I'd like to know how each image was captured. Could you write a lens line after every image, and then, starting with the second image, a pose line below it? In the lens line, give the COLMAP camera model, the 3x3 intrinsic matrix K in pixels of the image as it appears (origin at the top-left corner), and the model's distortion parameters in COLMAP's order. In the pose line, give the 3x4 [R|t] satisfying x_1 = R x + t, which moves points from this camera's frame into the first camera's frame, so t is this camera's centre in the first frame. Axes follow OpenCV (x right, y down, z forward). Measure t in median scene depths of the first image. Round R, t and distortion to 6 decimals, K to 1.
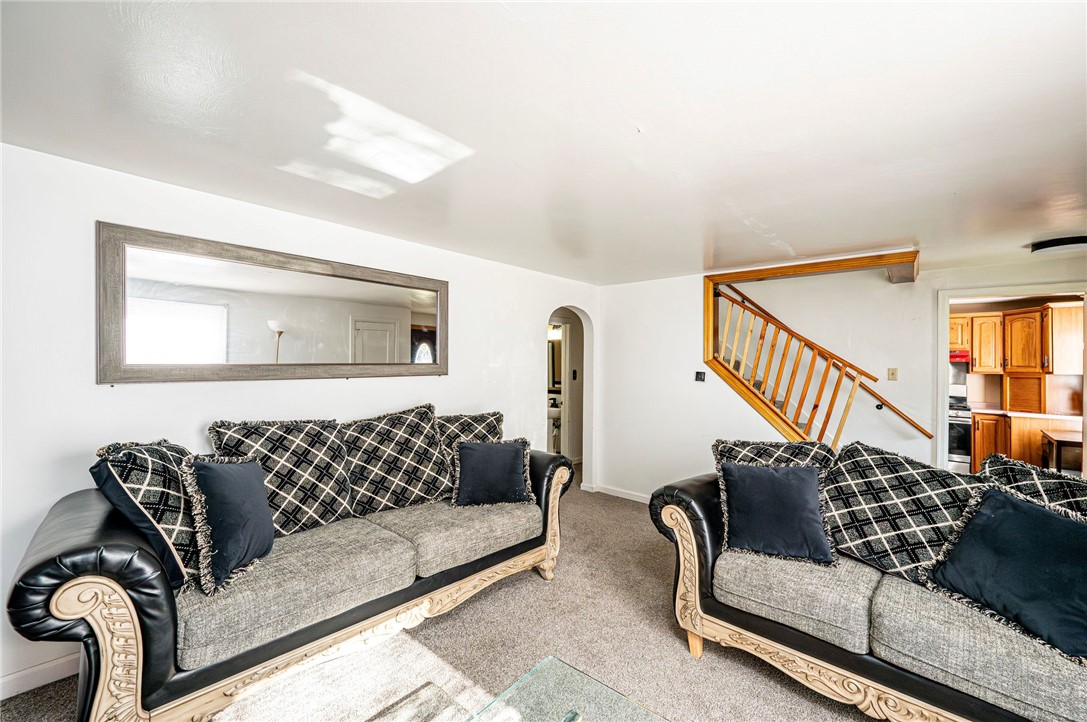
lens RADIAL K [[423.6, 0, 546.1], [0, 423.6, 364.0], [0, 0, 1]] dist [0.000819, -0.000008]
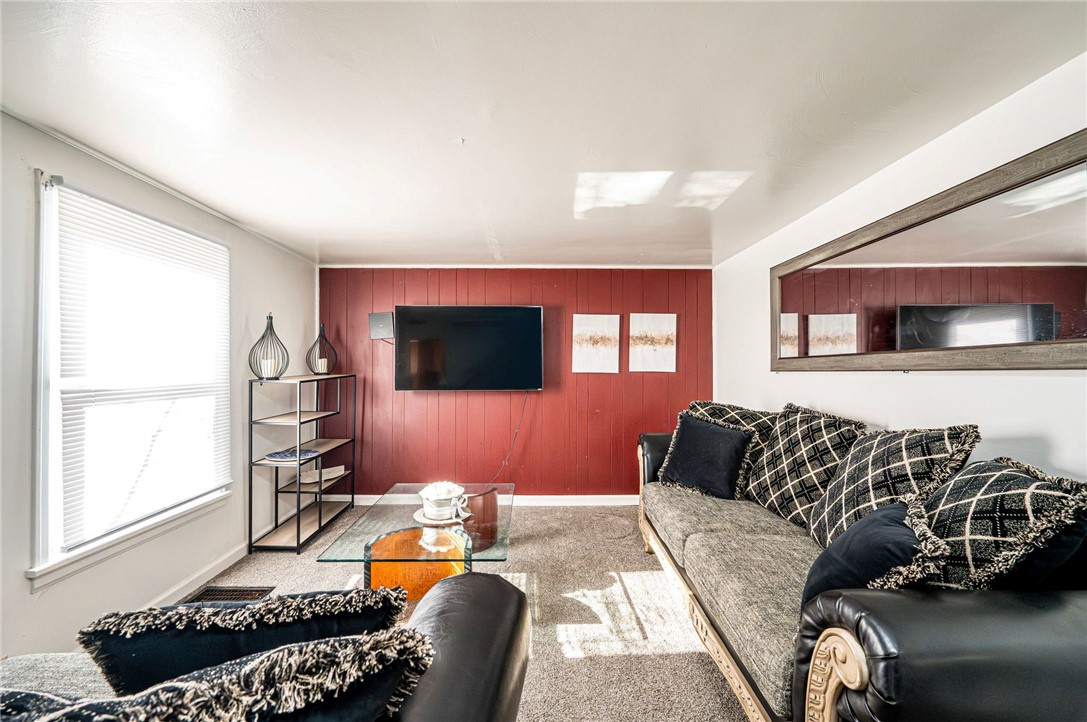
lens RADIAL K [[455.2, 0, 532.1], [0, 455.2, 362.4], [0, 0, 1]] dist [0.000128, 0.000130]
pose [[-0.748881, -0.020971, -0.662373, 0.468286], [-0.007178, 0.999697, -0.023536, 0.039841], [0.662666, -0.012871, -0.748804, 1.130355]]
